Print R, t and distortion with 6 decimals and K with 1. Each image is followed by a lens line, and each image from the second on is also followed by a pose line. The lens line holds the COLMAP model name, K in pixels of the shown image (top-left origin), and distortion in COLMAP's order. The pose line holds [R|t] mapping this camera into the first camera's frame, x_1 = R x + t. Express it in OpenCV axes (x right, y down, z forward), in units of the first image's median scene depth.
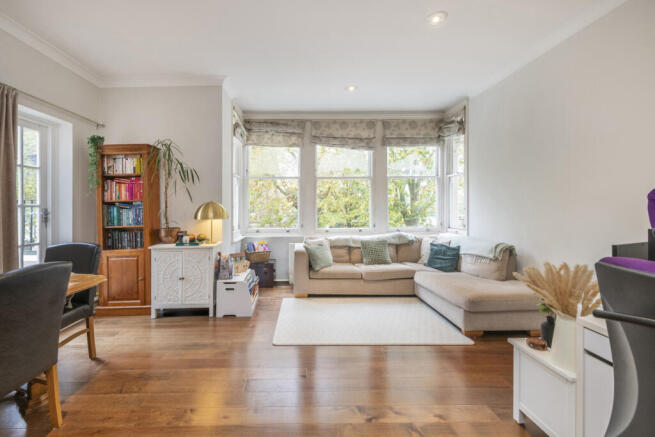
lens RADIAL K [[280.4, 0, 305.9], [0, 280.4, 207.9], [0, 0, 1]] dist [0.001930, -0.000043]
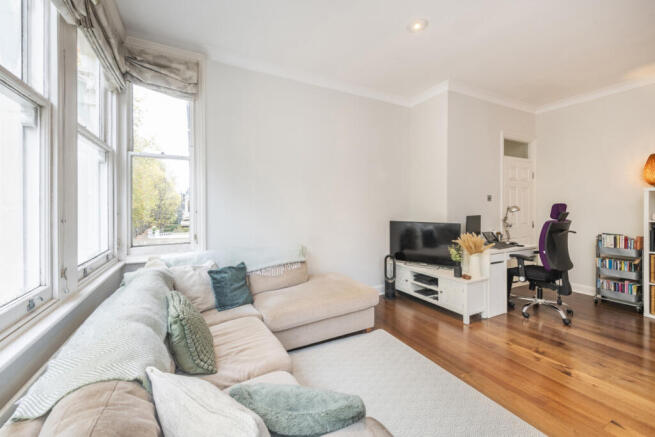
lens RADIAL K [[267.0, 0, 332.3], [0, 267.0, 210.6], [0, 0, 1]] dist [0.001117, -0.000377]
pose [[-0.463267, -0.002120, 0.886216, -0.162893], [0.006831, 0.999959, 0.005963, -0.001508], [-0.886192, 0.008816, -0.463234, 1.038583]]
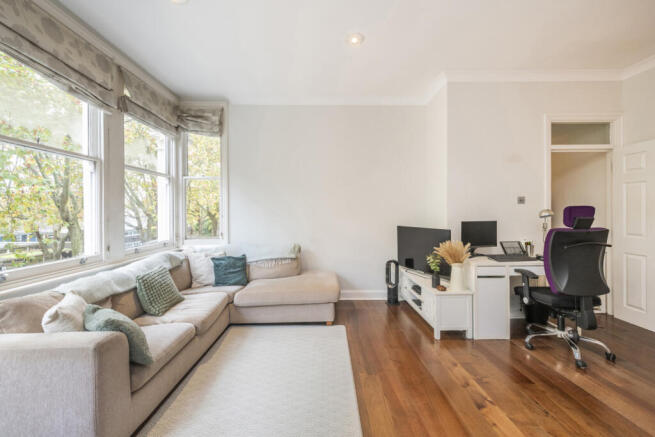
lens RADIAL K [[265.8, 0, 325.6], [0, 265.8, 215.4], [0, 0, 1]] dist [-0.000497, -0.000357]
pose [[-0.008979, -0.003243, 0.999954, -0.339456], [0.007498, 0.999966, 0.003310, 0.000604], [-0.999932, 0.007528, -0.008954, 0.679166]]
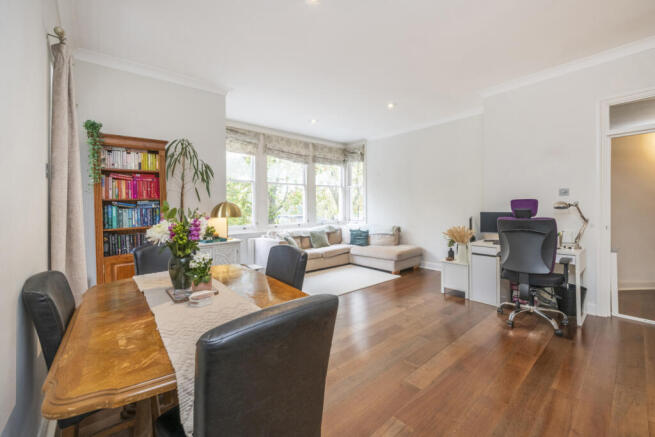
lens RADIAL K [[267.0, 0, 332.3], [0, 267.0, 210.6], [0, 0, 1]] dist [0.001117, -0.000377]
pose [[0.756580, -0.009758, 0.653829, -0.602651], [0.006942, 0.999952, 0.006890, 0.007478], [-0.653865, -0.000674, 0.756611, -0.055204]]
